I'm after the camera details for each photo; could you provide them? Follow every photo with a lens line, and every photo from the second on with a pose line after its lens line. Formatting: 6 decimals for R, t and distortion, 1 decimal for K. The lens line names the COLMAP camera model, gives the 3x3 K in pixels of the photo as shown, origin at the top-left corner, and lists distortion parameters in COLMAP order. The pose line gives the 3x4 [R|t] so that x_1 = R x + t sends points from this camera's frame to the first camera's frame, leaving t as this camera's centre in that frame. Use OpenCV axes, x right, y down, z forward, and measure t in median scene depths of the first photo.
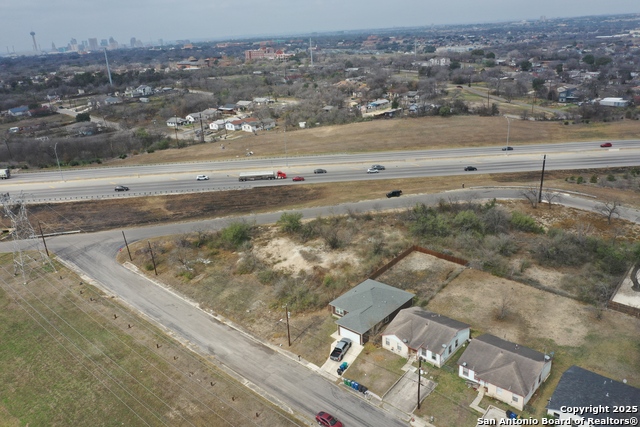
lens RADIAL K [[504.0, 0, 316.9], [0, 504.0, 213.8], [0, 0, 1]] dist [-0.011148, 0.001478]
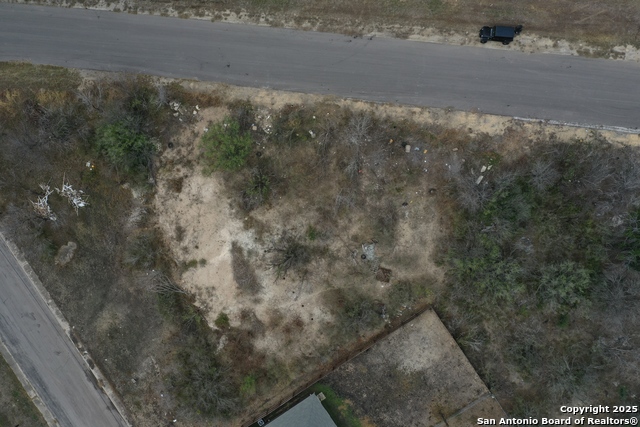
lens RADIAL K [[504.0, 0, 316.9], [0, 504.0, 213.8], [0, 0, 1]] dist [-0.011148, 0.001478]
pose [[0.974440, 0.224471, -0.008917, 0.054500], [-0.066073, 0.324314, 0.943639, -0.469290], [0.214712, -0.918930, 0.330856, 0.878797]]
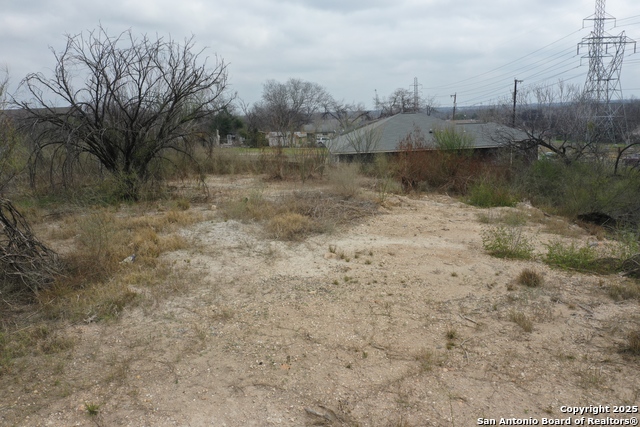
lens RADIAL K [[504.0, 0, 316.9], [0, 504.0, 213.8], [0, 0, 1]] dist [-0.011148, 0.001478]
pose [[-0.691600, -0.055348, 0.720157, -0.107236], [0.321648, 0.869136, 0.375692, 0.034777], [-0.646709, 0.491466, -0.583292, 1.065562]]
